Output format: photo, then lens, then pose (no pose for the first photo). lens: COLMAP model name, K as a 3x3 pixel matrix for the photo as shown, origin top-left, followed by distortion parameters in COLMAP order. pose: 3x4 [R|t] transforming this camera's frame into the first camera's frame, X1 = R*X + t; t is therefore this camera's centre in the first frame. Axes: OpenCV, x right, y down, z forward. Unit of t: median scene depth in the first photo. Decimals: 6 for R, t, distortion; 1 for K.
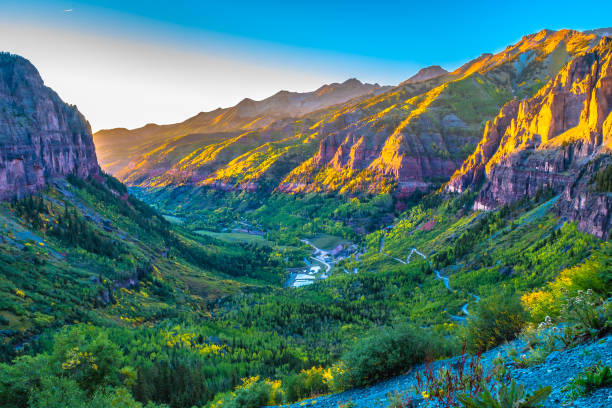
lens RADIAL K [[476.5, 0, 306.0], [0, 476.5, 204.0], [0, 0, 1]] dist [-0.096311, 0.018790]
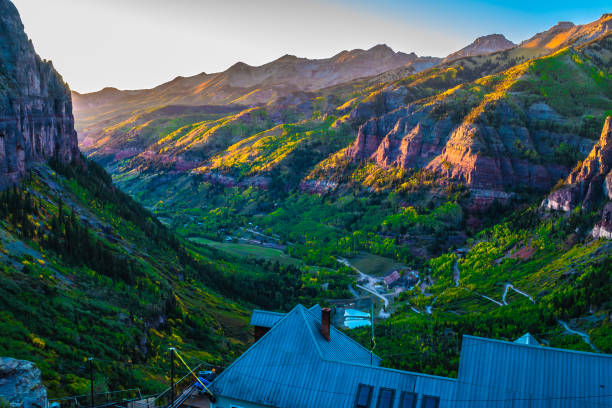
lens RADIAL K [[620.3, 0, 306.0], [0, 620.3, 204.0], [0, 0, 1]] dist [-0.076605, 0.017485]
pose [[0.998319, 0.057469, 0.007556, -0.067949], [-0.057474, 0.998347, 0.000344, -0.008513], [-0.007524, -0.000777, 0.999971, 0.027614]]
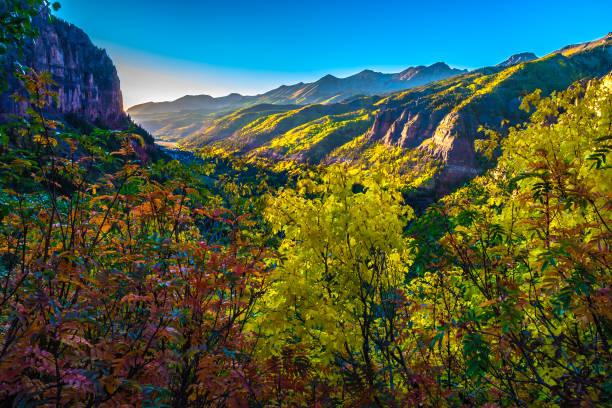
lens RADIAL K [[480.8, 0, 306.0], [0, 480.8, 204.0], [0, 0, 1]] dist [-0.100039, 0.026781]
pose [[0.979961, 0.116701, -0.161425, 0.087118], [-0.110919, 0.992837, 0.044409, 0.015248], [0.165451, -0.025614, 0.985885, 0.067452]]
